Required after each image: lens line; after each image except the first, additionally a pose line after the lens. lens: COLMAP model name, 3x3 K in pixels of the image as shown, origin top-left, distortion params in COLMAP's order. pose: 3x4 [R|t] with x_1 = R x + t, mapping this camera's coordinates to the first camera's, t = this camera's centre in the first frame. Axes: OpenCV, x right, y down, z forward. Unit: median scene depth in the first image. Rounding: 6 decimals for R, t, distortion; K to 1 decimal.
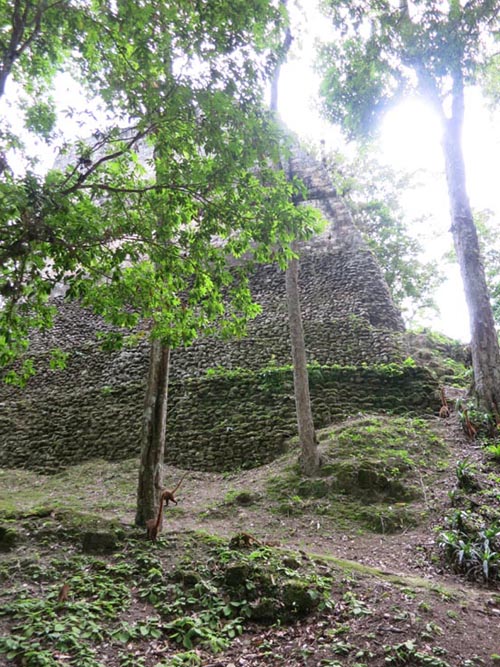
lens RADIAL K [[464.3, 0, 250.1], [0, 464.3, 333.8], [0, 0, 1]] dist [-0.004942, -0.002718]
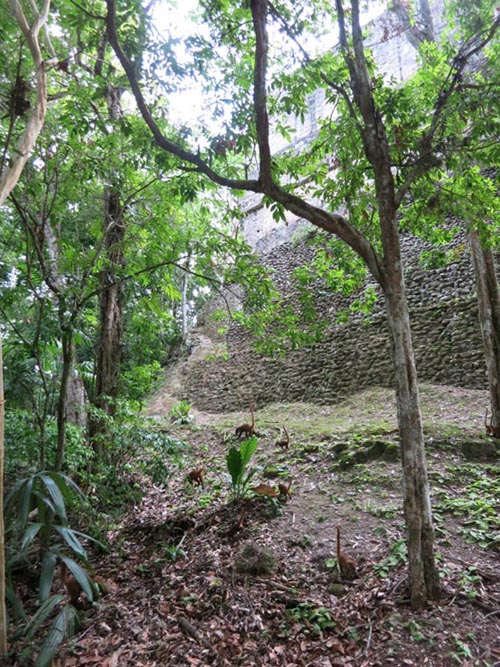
lens RADIAL K [[464.3, 0, 250.0], [0, 464.3, 333.3], [0, 0, 1]] dist [-0.004942, -0.002718]
pose [[0.937604, -0.113599, -0.328623, -0.226326], [0.152175, 0.983867, 0.094068, 0.012324], [0.312636, -0.138207, 0.939765, -0.039760]]
